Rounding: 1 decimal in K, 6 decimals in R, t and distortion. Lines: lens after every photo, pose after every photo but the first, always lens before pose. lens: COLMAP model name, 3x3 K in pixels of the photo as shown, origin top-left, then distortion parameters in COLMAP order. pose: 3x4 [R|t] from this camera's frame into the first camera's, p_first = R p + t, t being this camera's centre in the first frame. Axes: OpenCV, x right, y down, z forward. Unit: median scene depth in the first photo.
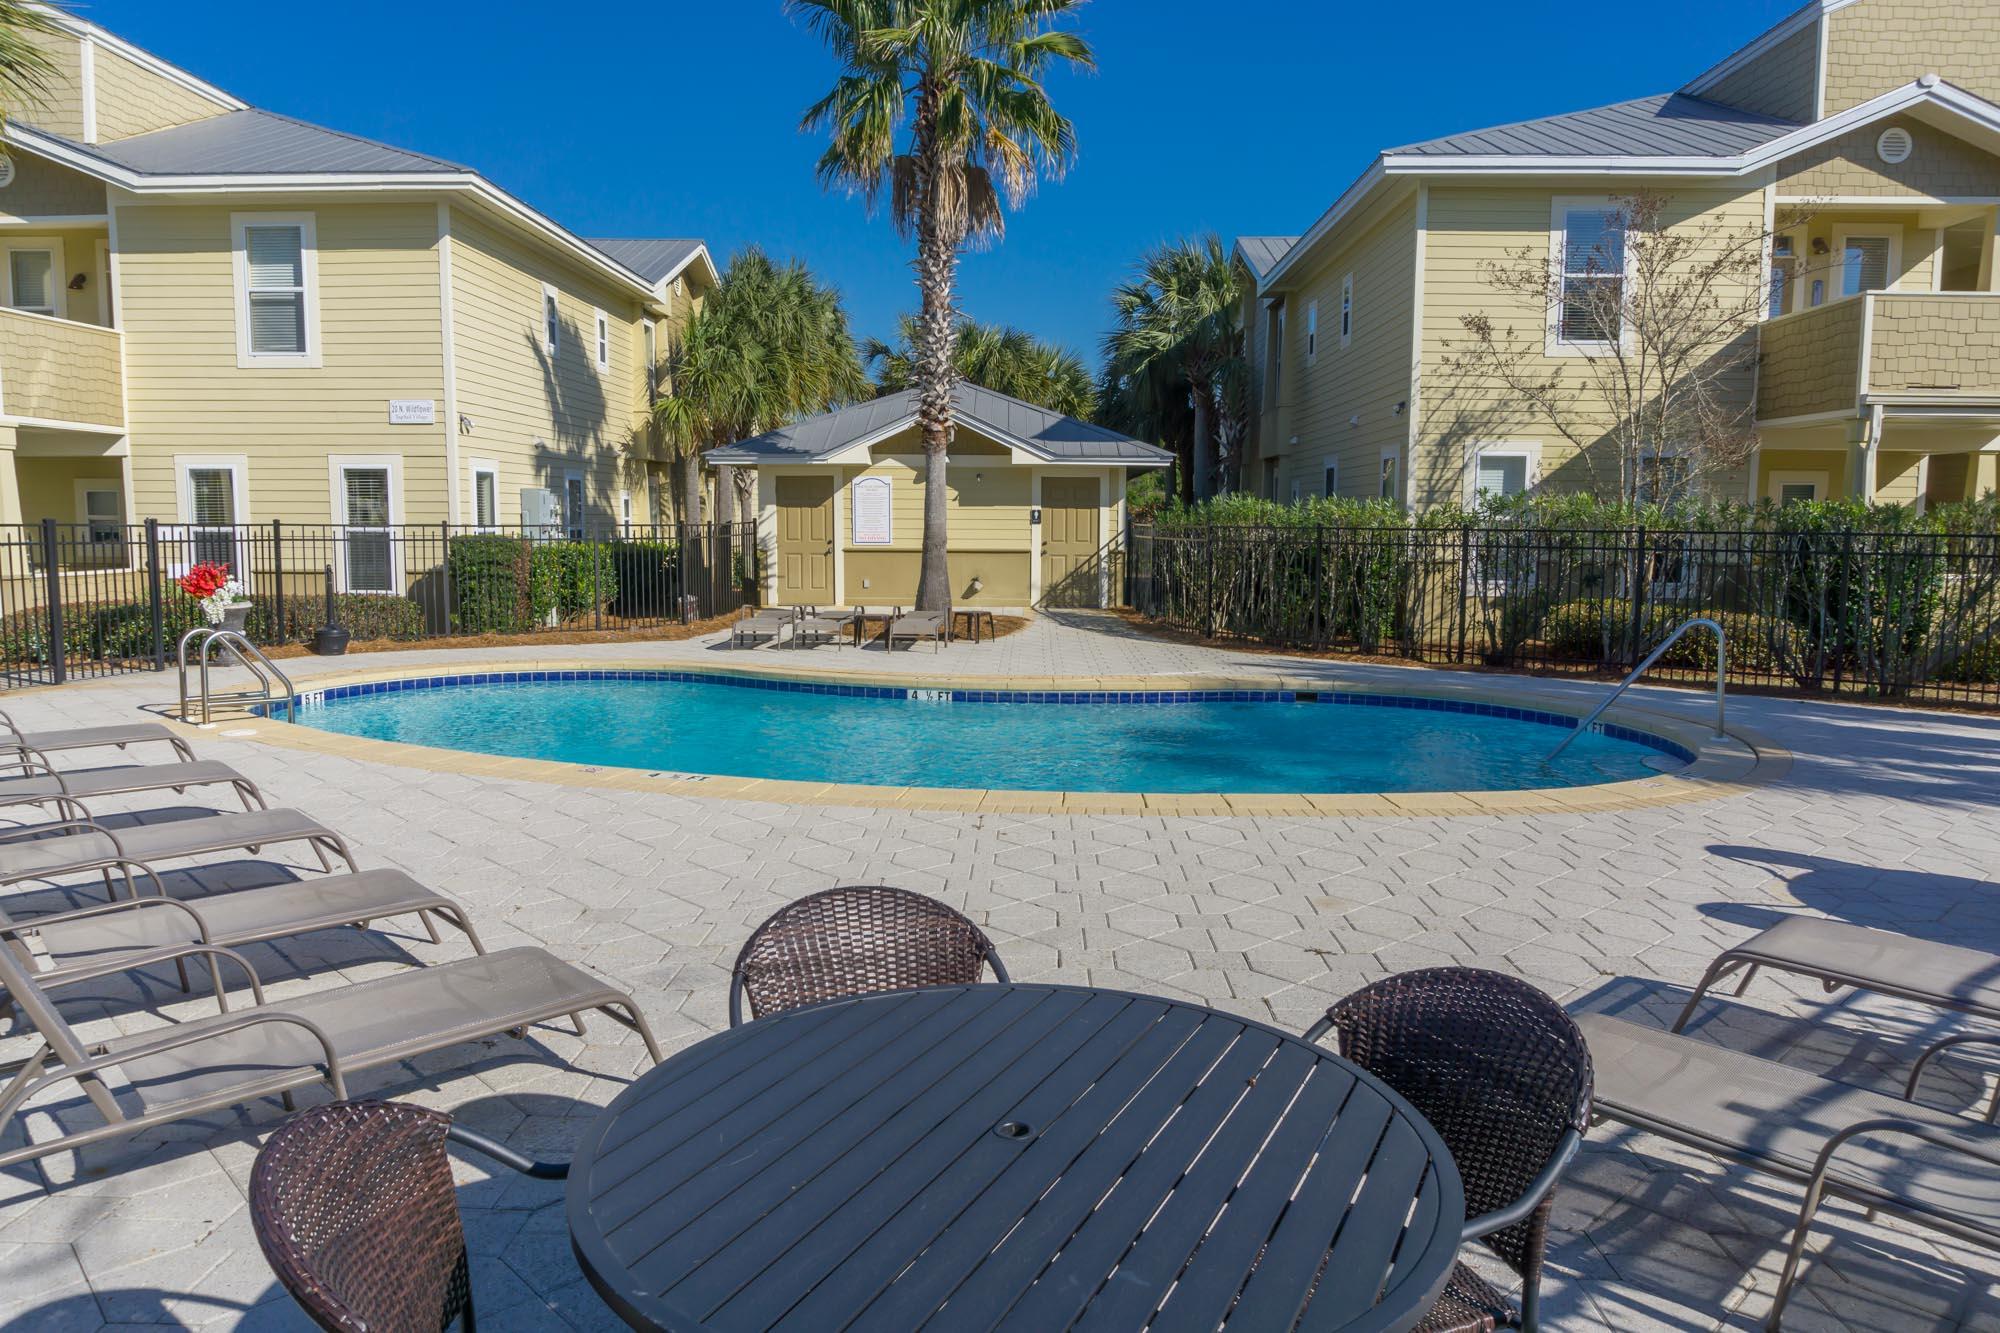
lens RADIAL K [[1333.4, 0, 999.1], [0, 1333.4, 667.8], [0, 0, 1]] dist [-0.019674, -0.002156]
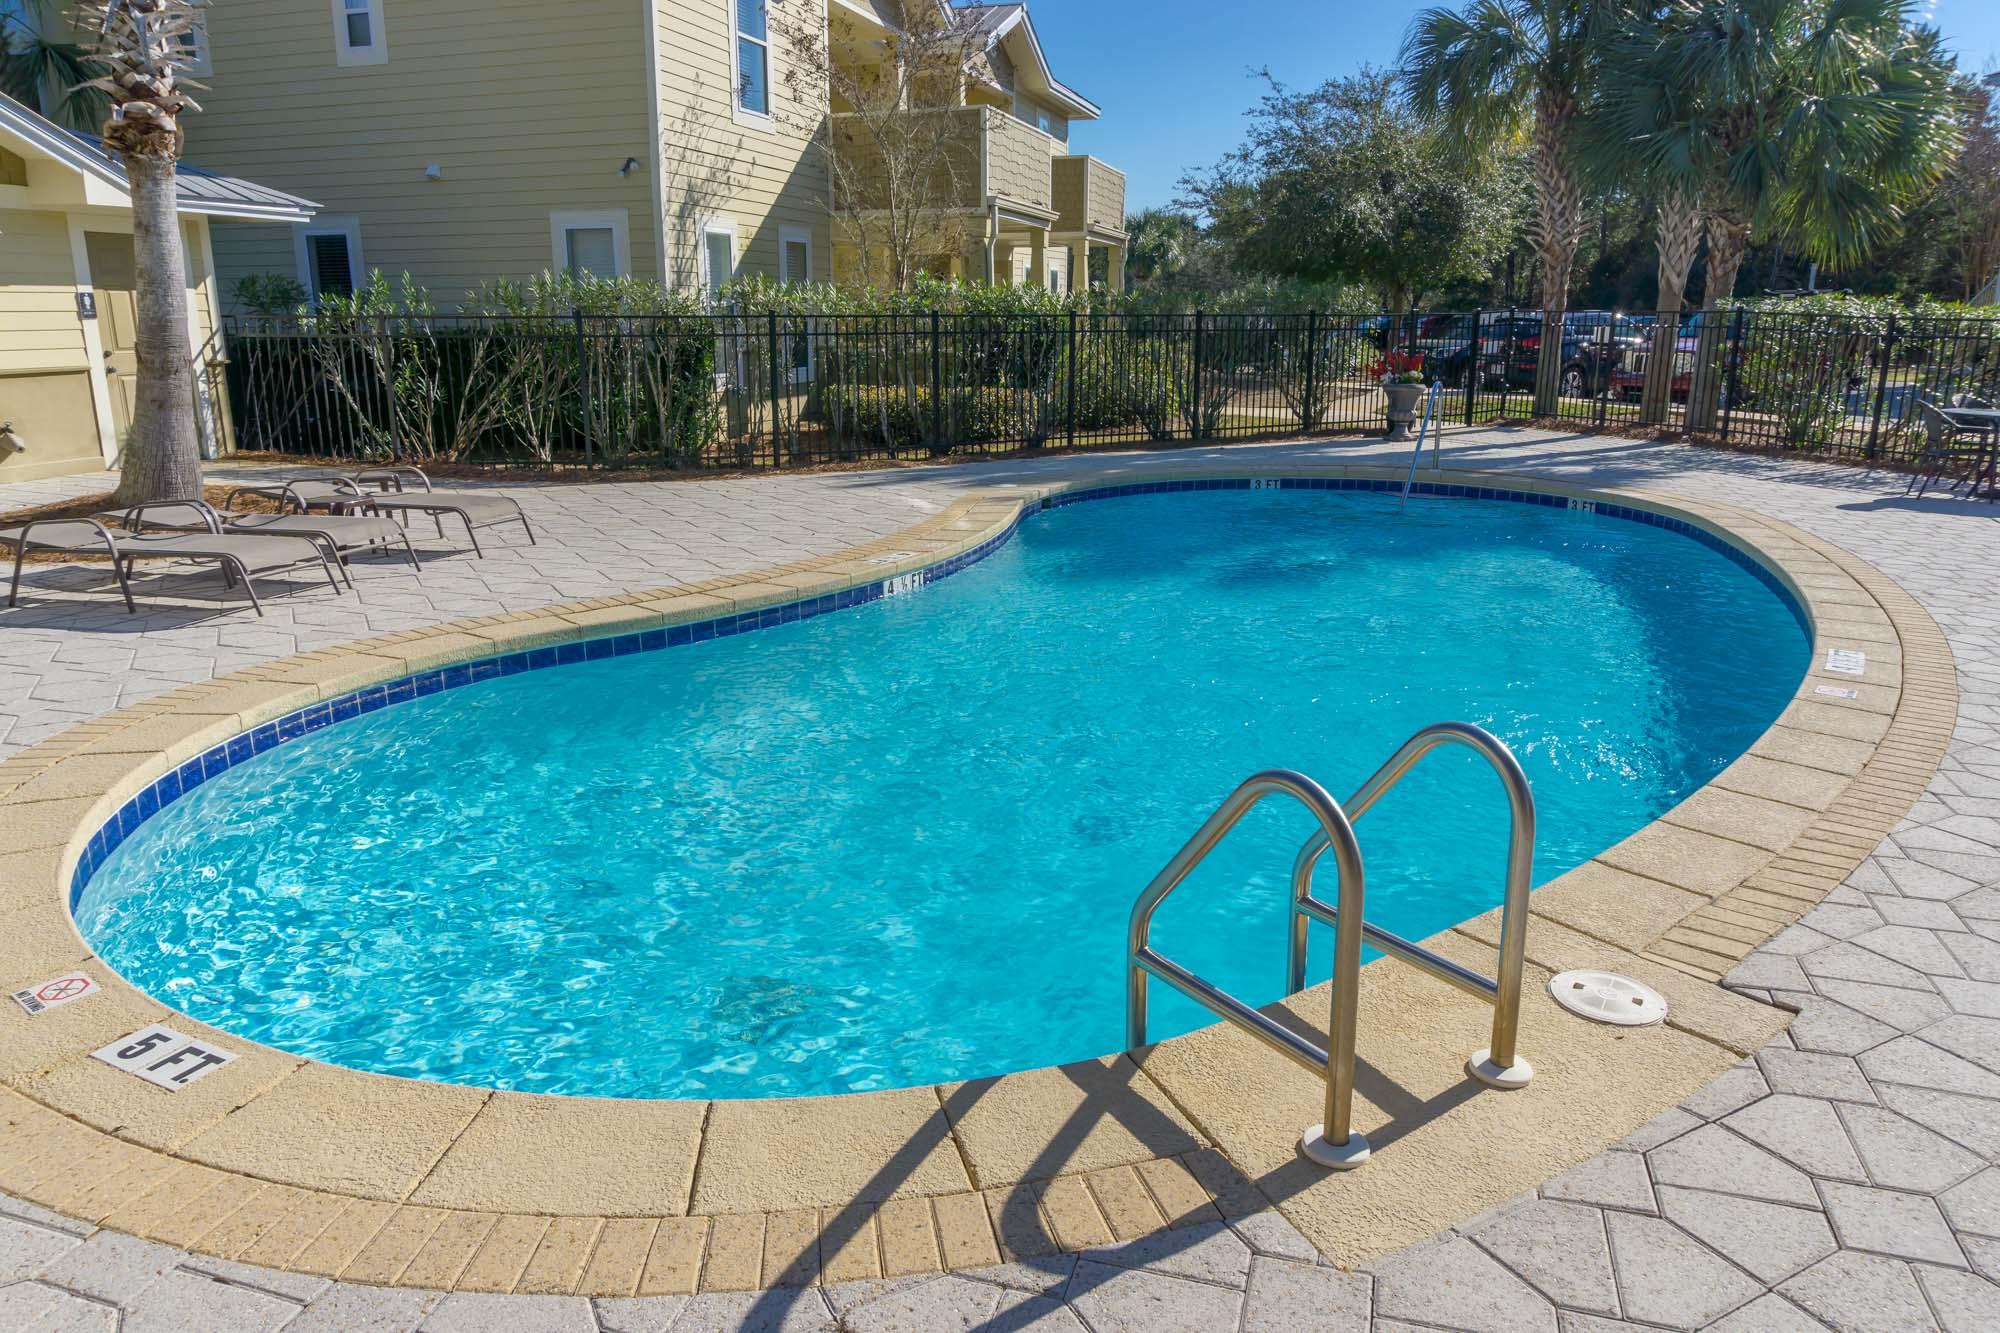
lens RADIAL K [[1382.1, 0, 999.4], [0, 1382.1, 661.8], [0, 0, 1]] dist [-0.001579, 0.000307]
pose [[0.262800, -0.245678, 0.933048, -0.514552], [0.107755, 0.968463, 0.224653, -0.067689], [-0.958815, 0.041502, 0.280984, 0.563234]]
